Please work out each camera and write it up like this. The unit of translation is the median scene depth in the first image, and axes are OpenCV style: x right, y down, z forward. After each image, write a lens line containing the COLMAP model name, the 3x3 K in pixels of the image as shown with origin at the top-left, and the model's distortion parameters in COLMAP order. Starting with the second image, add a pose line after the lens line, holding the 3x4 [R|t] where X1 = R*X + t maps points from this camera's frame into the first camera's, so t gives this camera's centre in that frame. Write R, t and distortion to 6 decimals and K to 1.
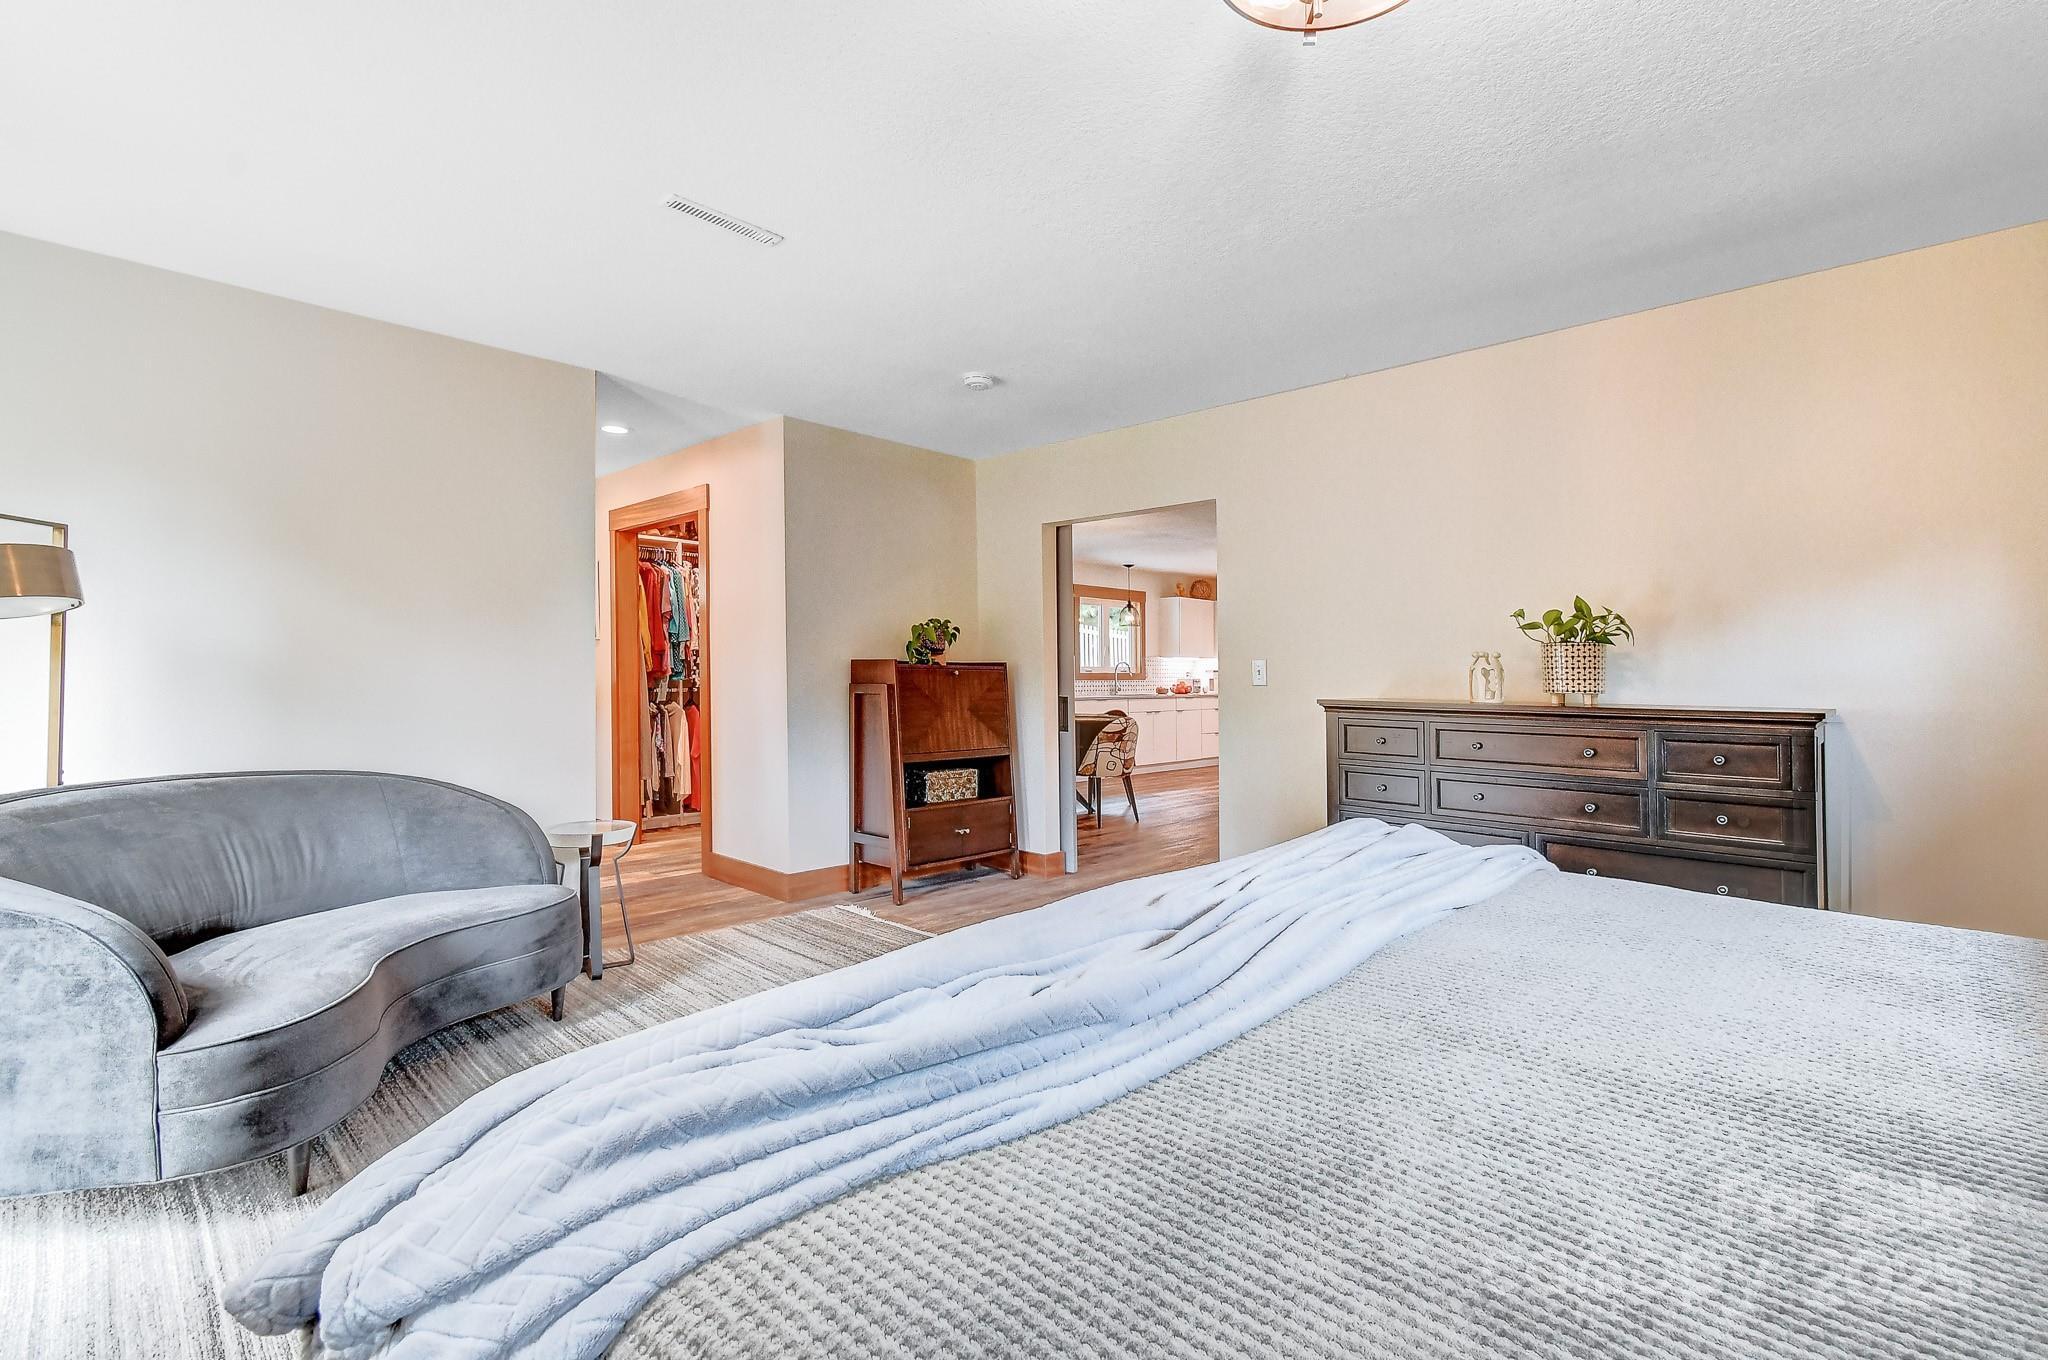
lens RADIAL K [[932.7, 0, 1040.3], [0, 932.7, 675.2], [0, 0, 1]] dist [0.001783, -0.000379]
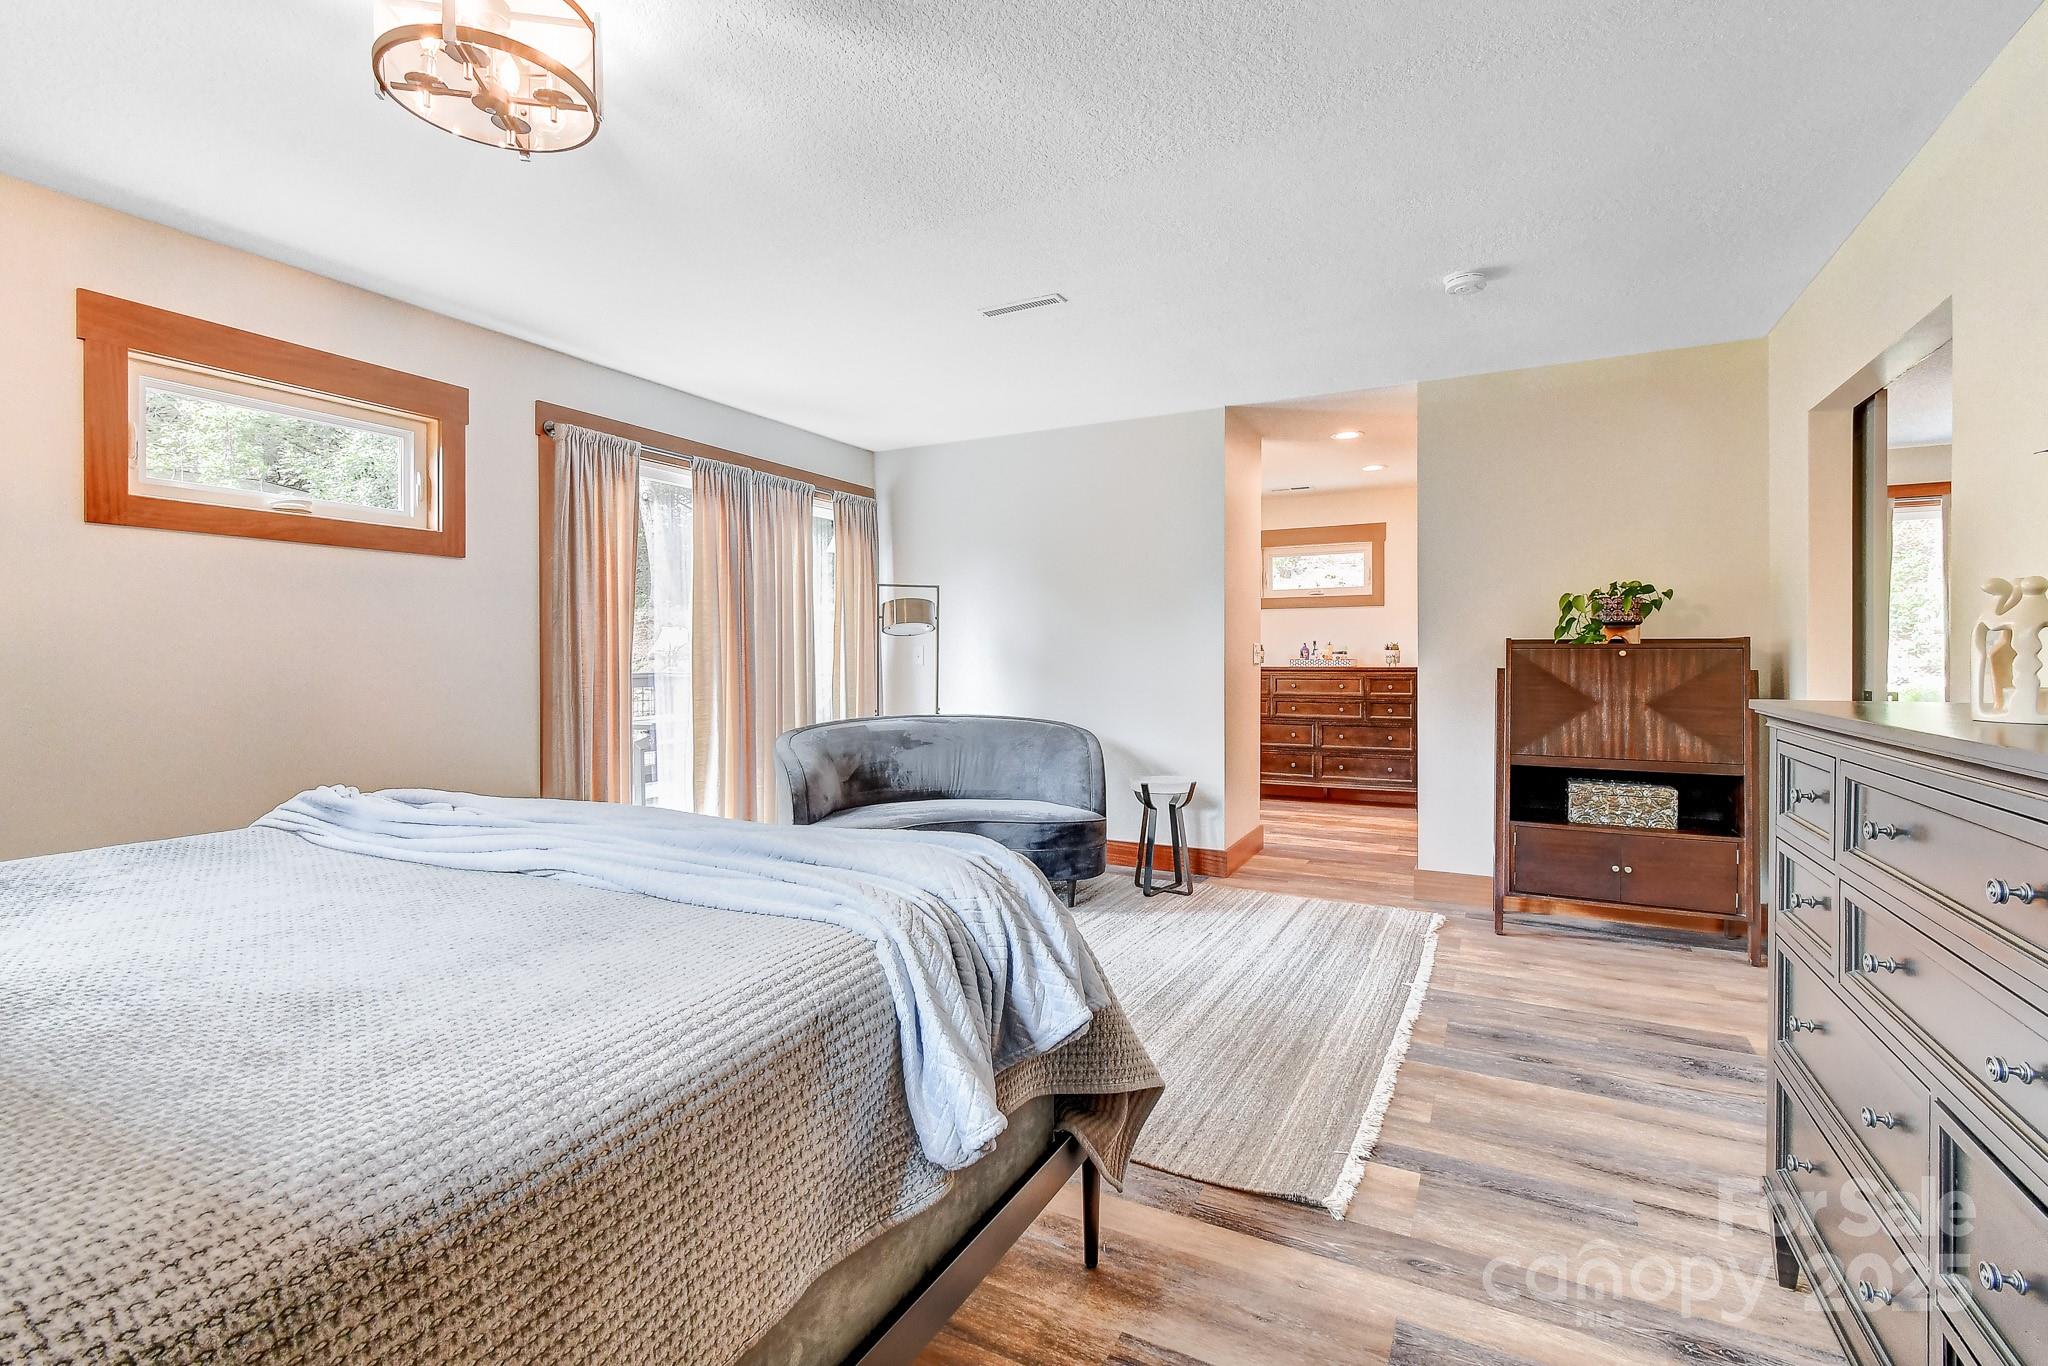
lens RADIAL K [[921.5, 0, 1026.1], [0, 921.5, 670.0], [0, 0, 1]] dist [0.001805, 0.000070]
pose [[0.249670, 0.001989, -0.968329, 0.524831], [0.004747, 0.999983, 0.003278, 0.006789], [0.968319, -0.005415, 0.249656, 0.386476]]
